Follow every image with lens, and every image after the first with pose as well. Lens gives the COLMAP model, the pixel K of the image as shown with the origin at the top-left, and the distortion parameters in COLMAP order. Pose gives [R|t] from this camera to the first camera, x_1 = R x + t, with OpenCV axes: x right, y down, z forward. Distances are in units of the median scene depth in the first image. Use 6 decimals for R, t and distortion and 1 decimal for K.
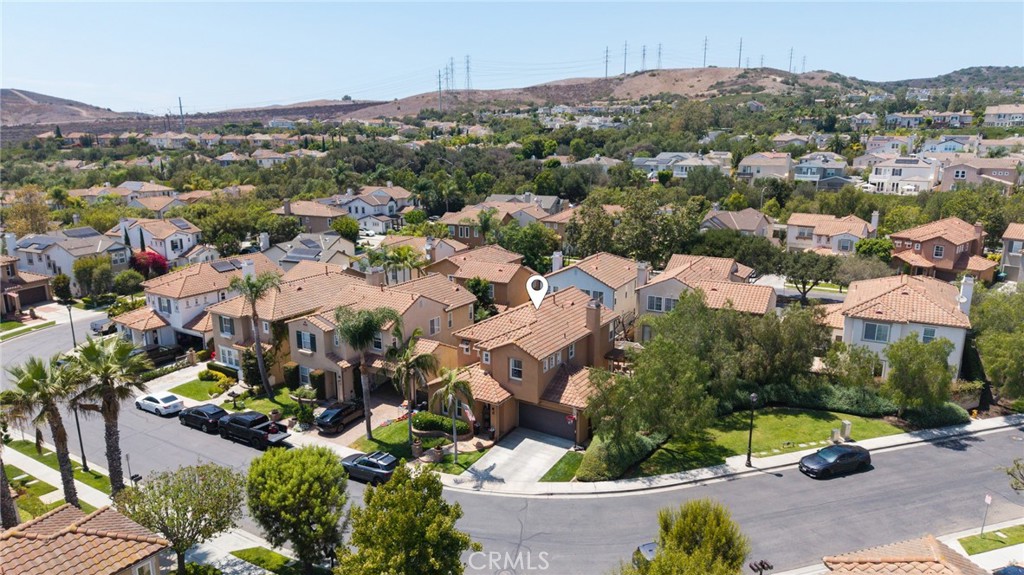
lens RADIAL K [[716.5, 0, 513.1], [0, 716.5, 287.9], [0, 0, 1]] dist [0.024275, -0.022321]
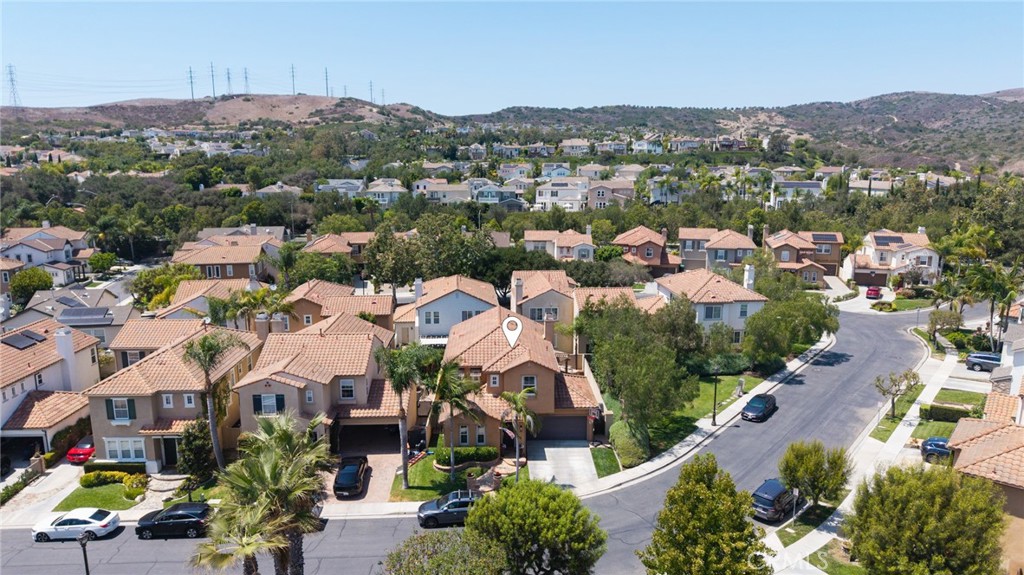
lens RADIAL K [[716.5, 0, 515.7], [0, 716.5, 290.7], [0, 0, 1]] dist [0.024275, -0.022321]
pose [[0.815322, -0.104331, 0.569530, -0.215603], [0.121832, 0.992523, 0.007408, -0.012937], [-0.566045, 0.063347, 0.821937, 0.047403]]
